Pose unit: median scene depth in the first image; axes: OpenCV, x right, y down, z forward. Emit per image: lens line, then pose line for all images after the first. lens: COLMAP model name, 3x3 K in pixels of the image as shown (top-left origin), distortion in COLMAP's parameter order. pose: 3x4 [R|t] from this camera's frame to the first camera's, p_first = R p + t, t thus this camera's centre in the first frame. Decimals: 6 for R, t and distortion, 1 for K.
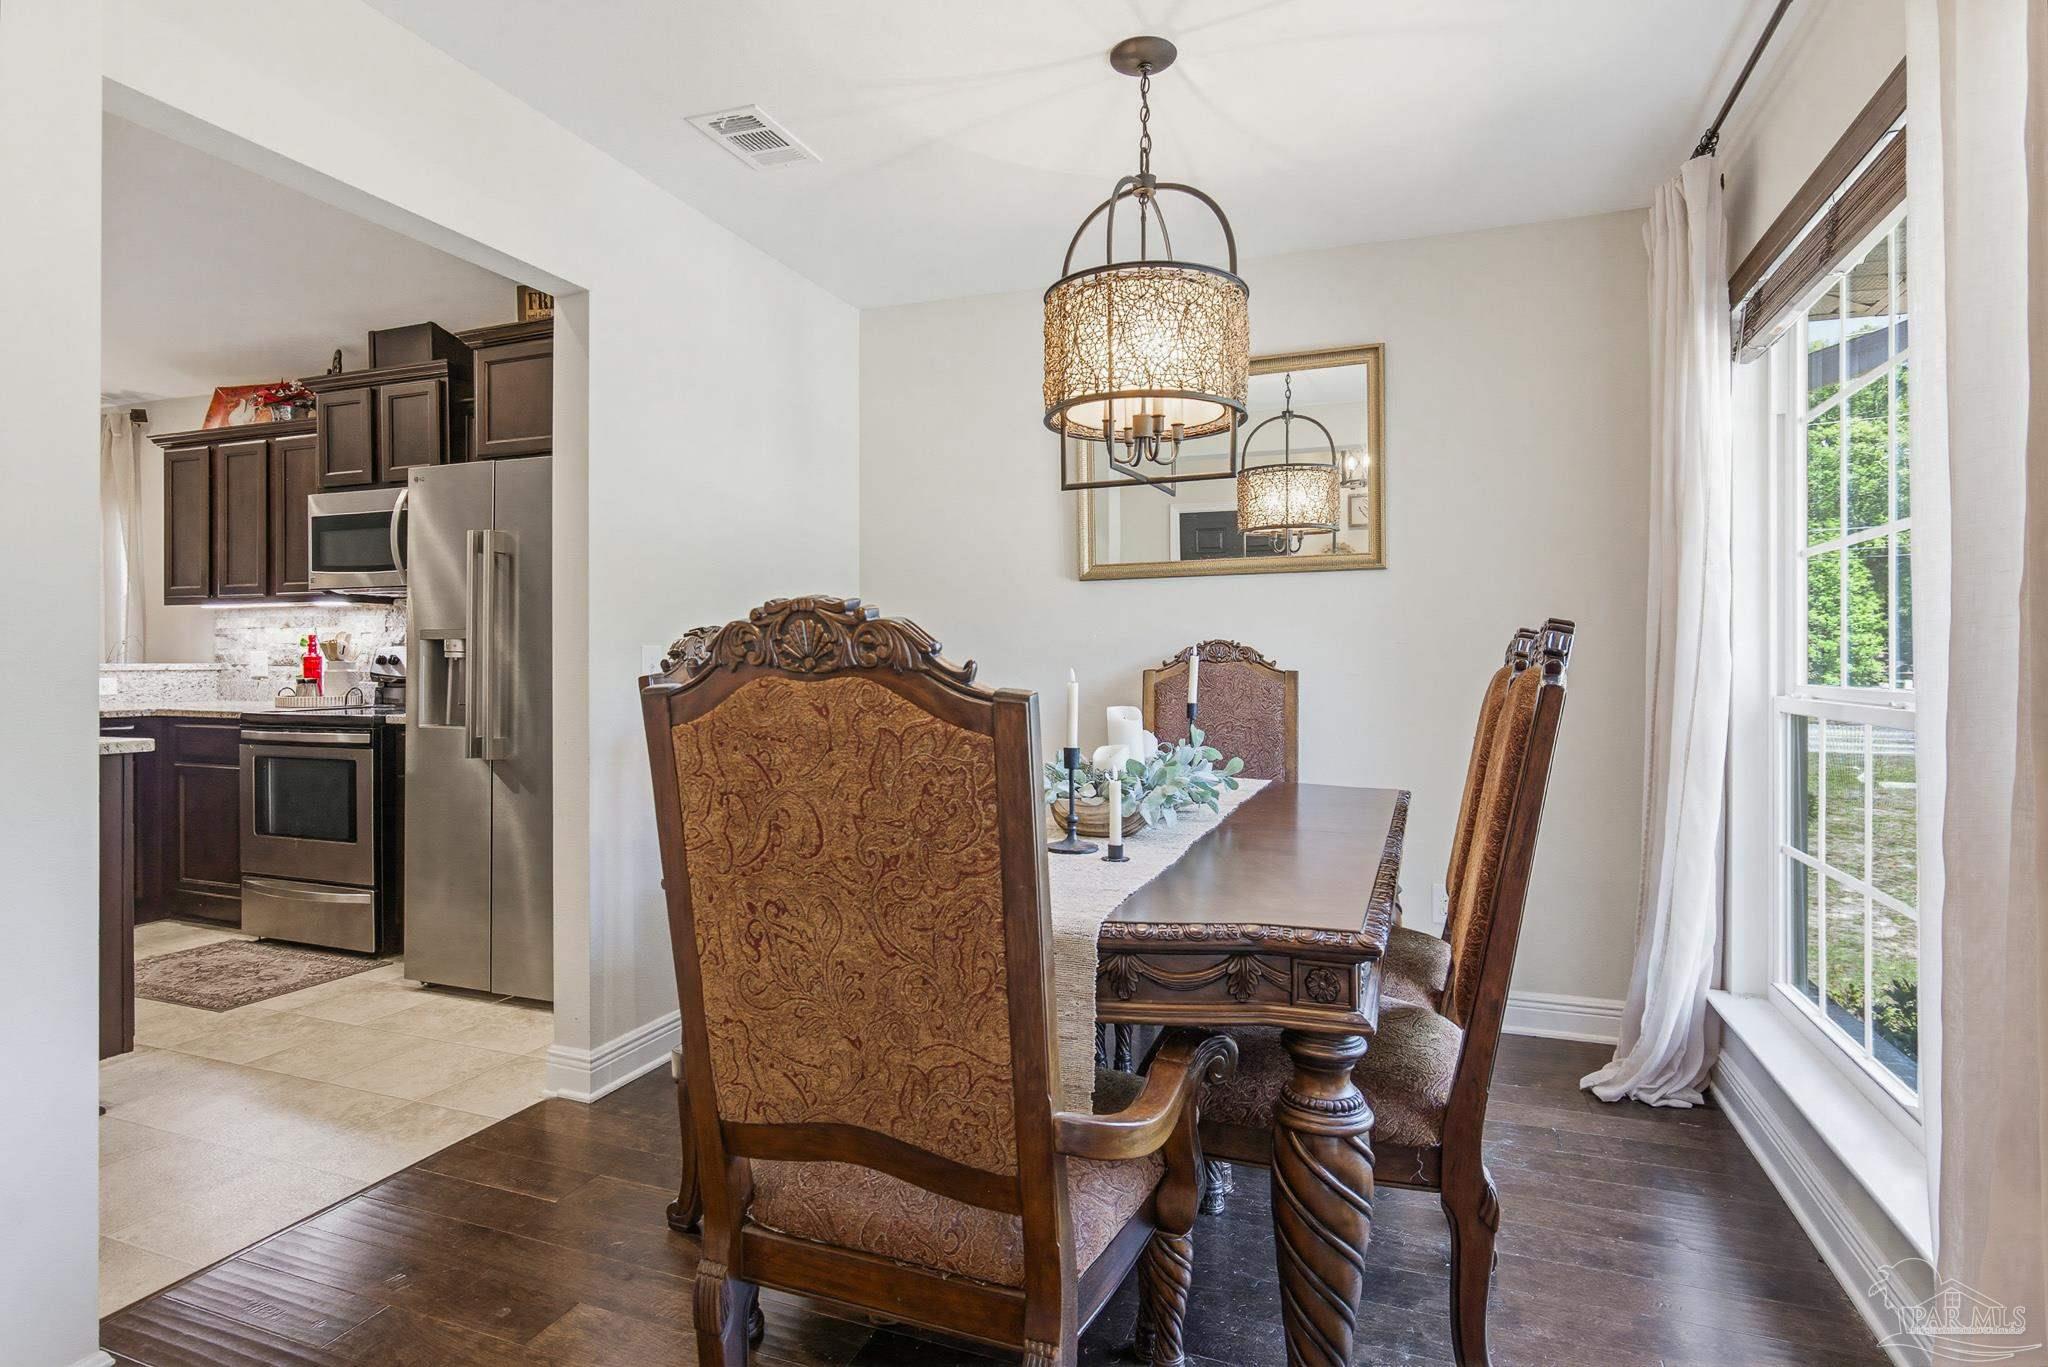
lens RADIAL K [[1057.0, 0, 1021.1], [0, 1057.0, 660.4], [0, 0, 1]] dist [-0.005676, -0.000064]
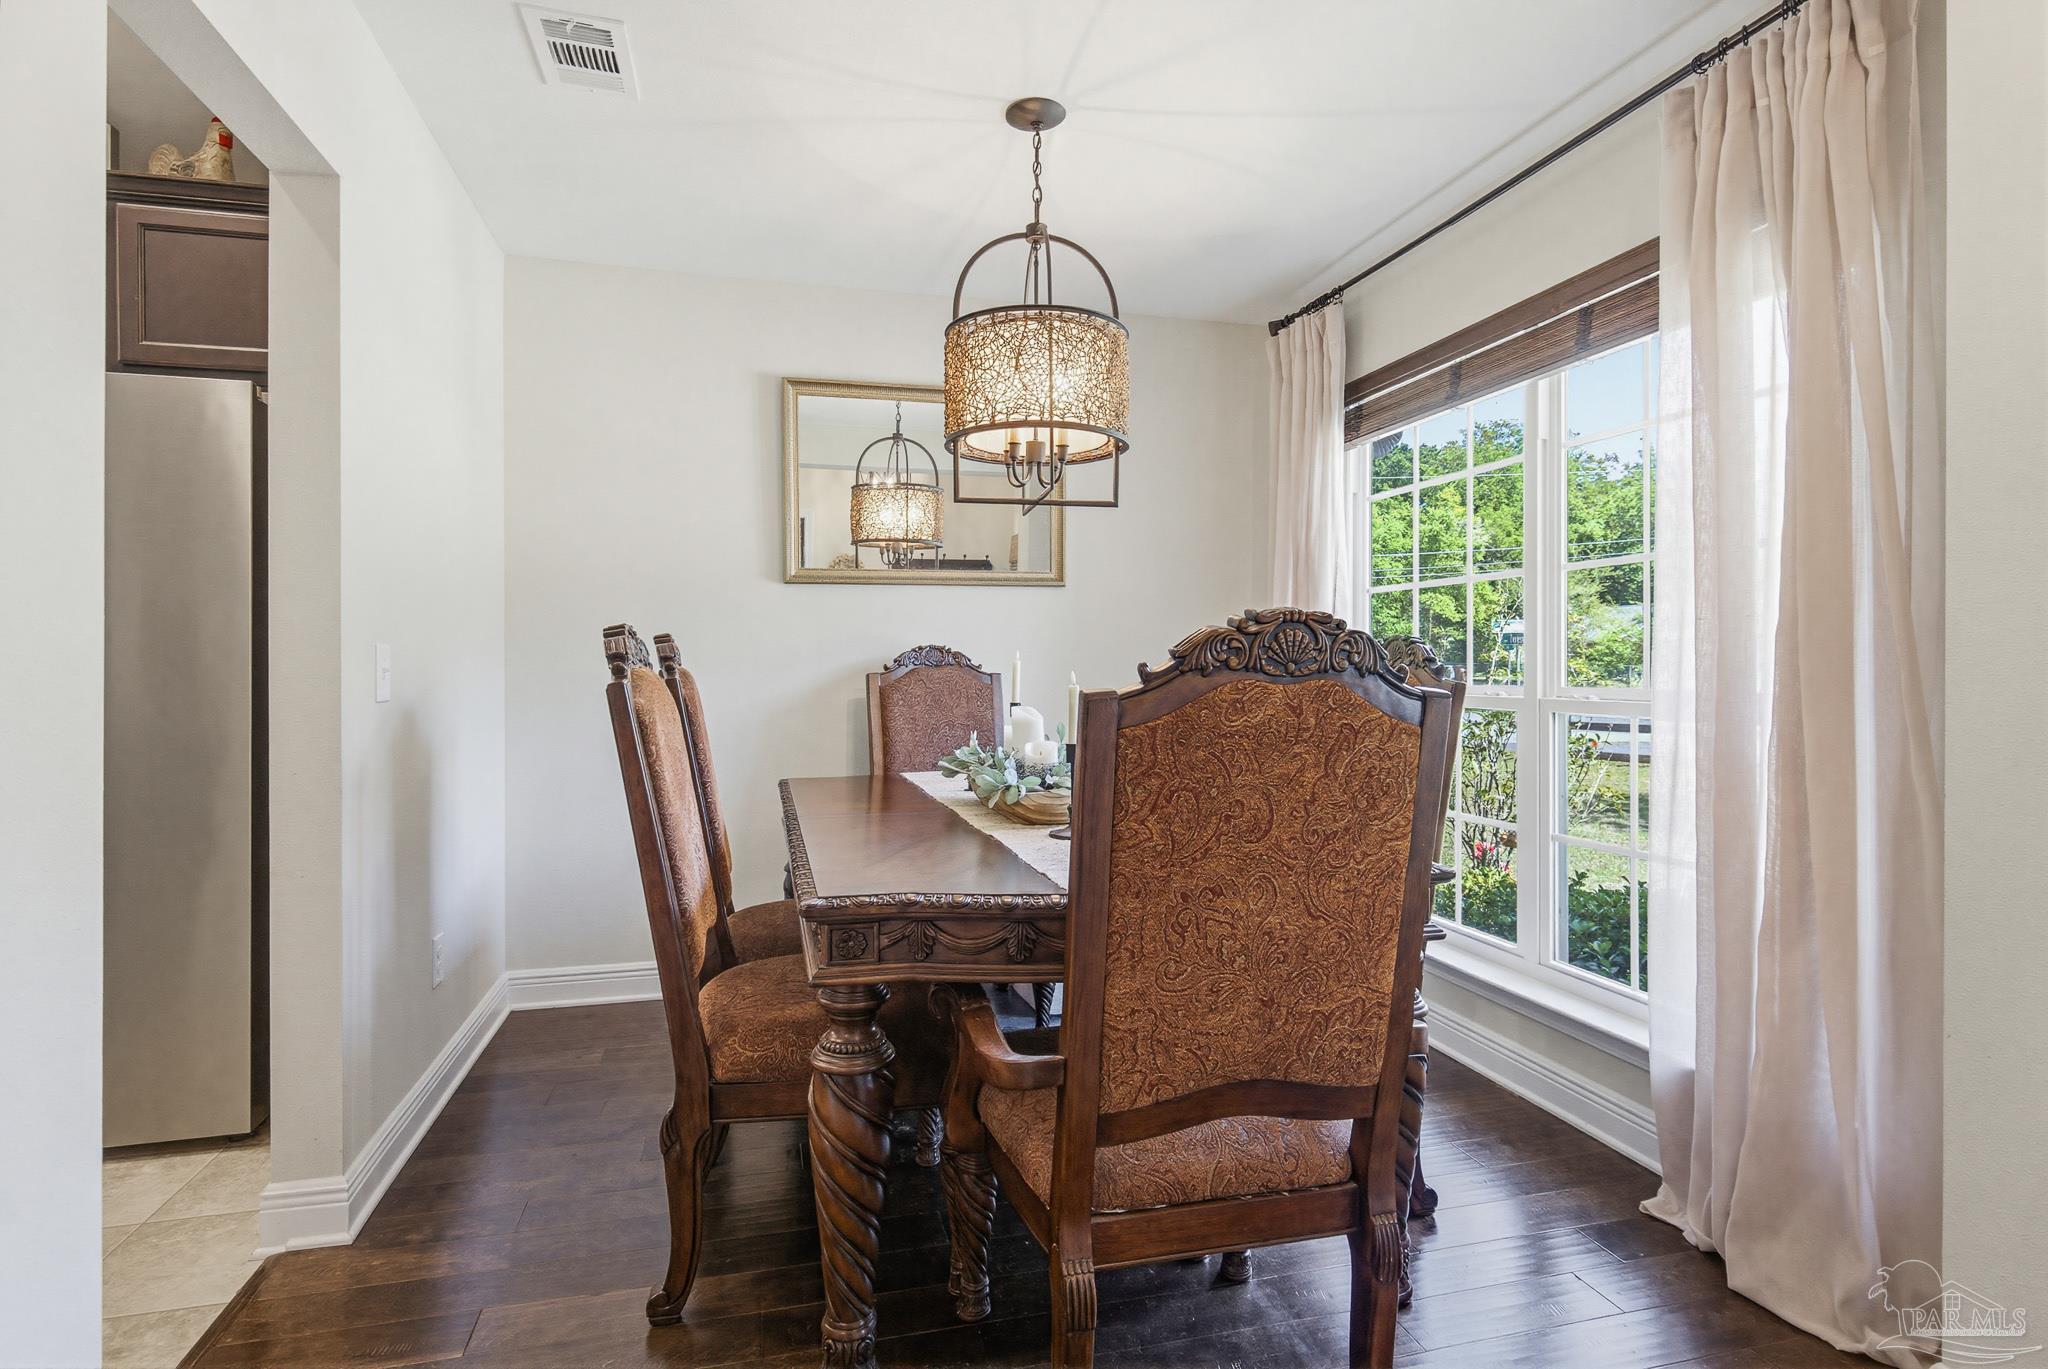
lens RADIAL K [[1026.1, 0, 1037.7], [0, 1026.1, 669.6], [0, 0, 1]] dist [0.000095, 0.000139]
pose [[0.810007, 0.001234, 0.586418, -0.439748], [-0.004854, 0.999978, 0.004600, 0.000296], [-0.586400, -0.006572, 0.809995, 0.112132]]
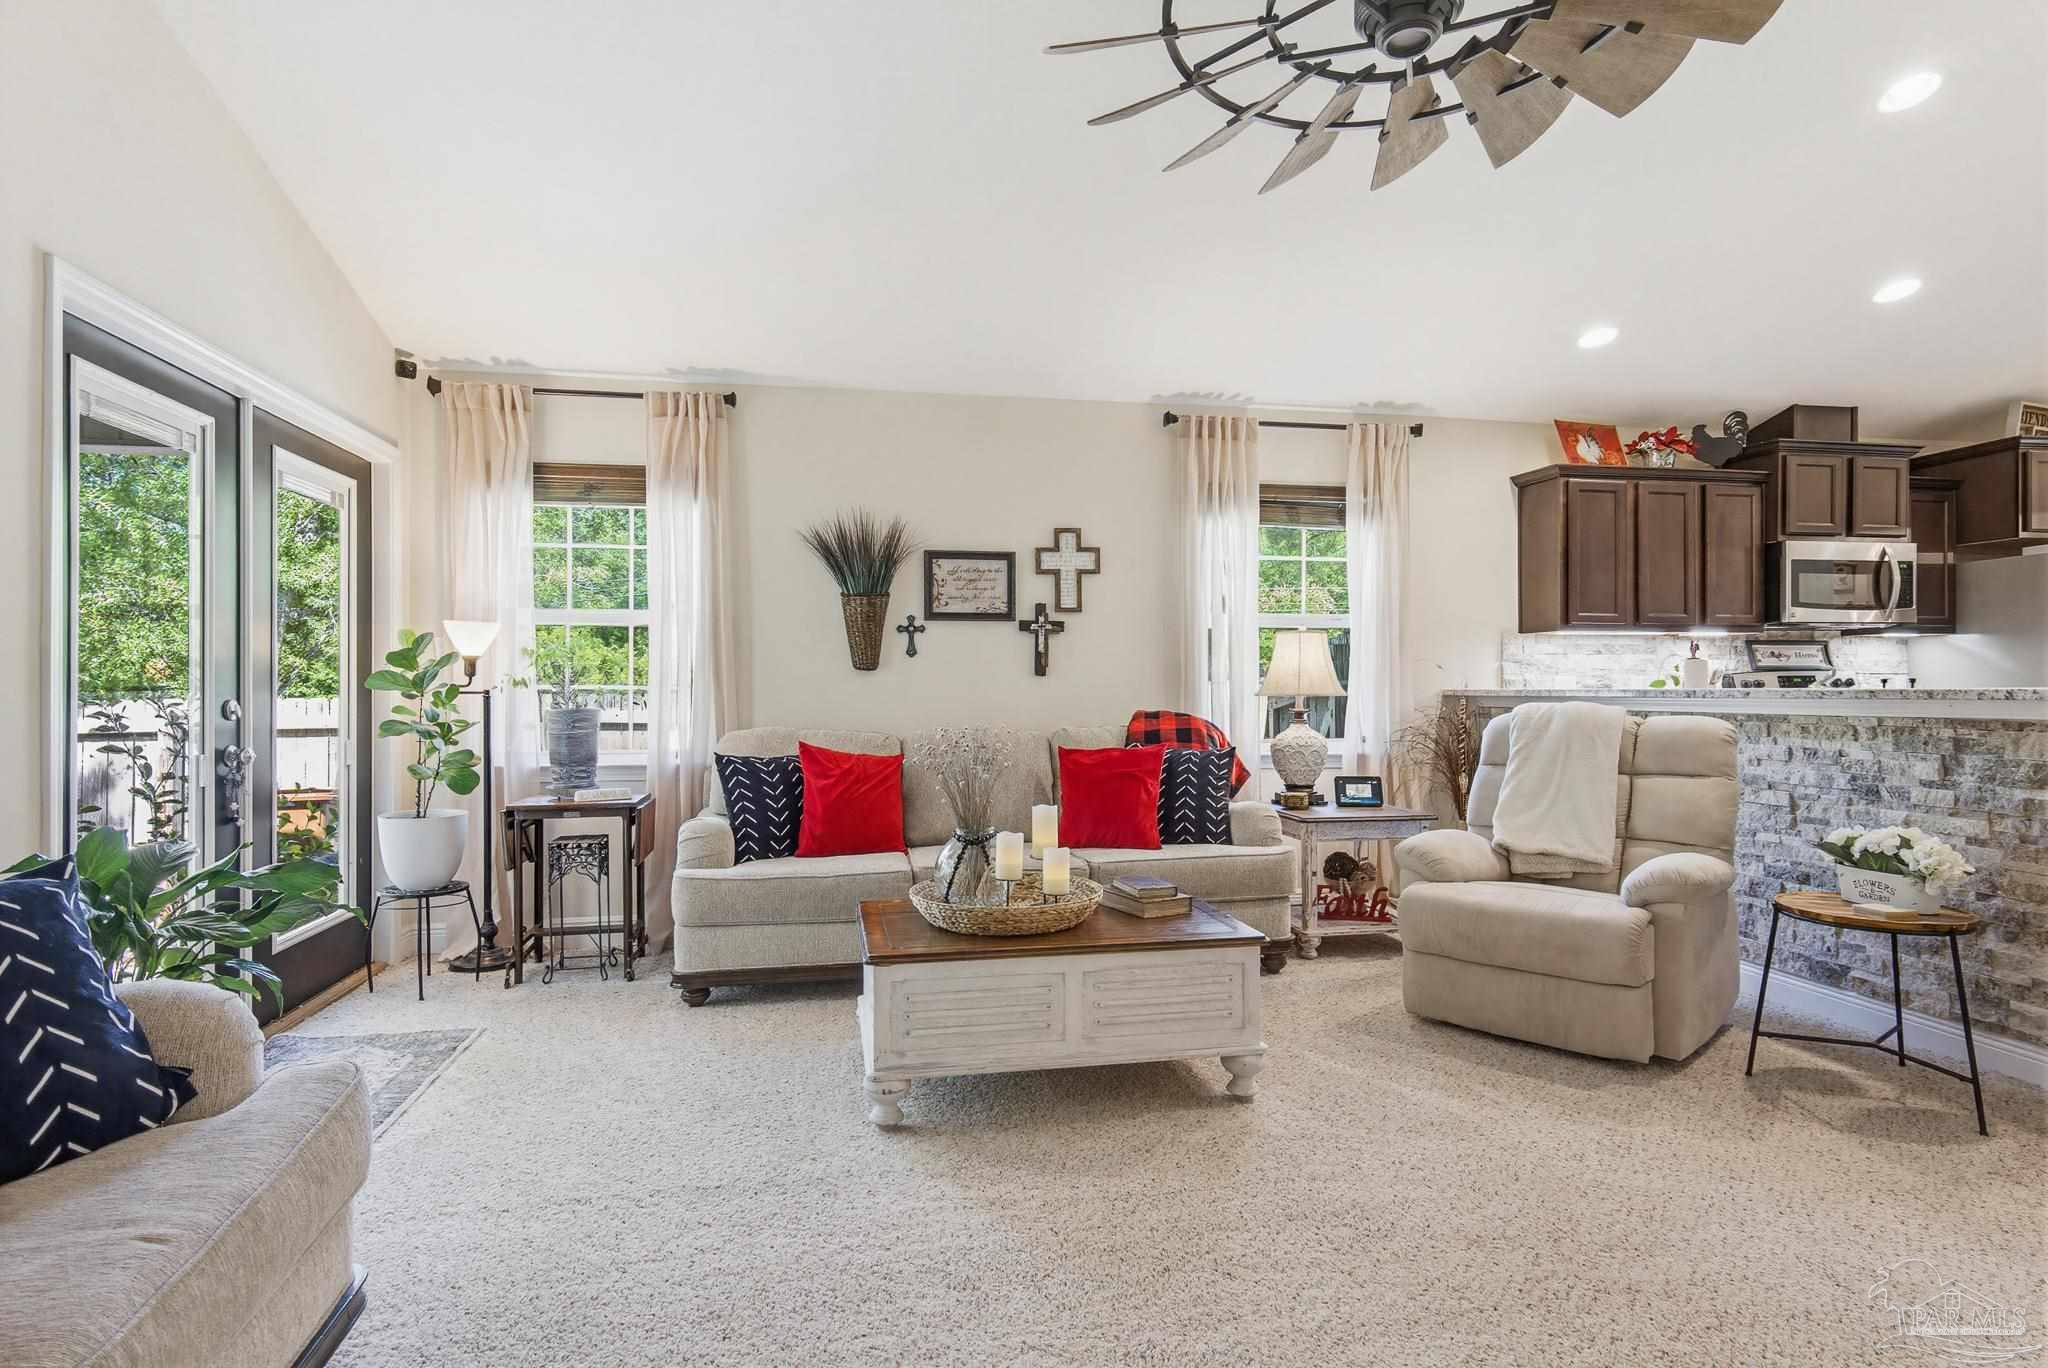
lens RADIAL K [[1026.1, 0, 1015.7], [0, 1026.1, 685.7], [0, 0, 1]] dist [0.000095, 0.000139]
pose [[0.859195, -0.004152, 0.511631, -3.293088], [0.005724, 0.999982, -0.001497, -0.001349], [-0.511616, 0.004215, 0.859204, 0.780059]]
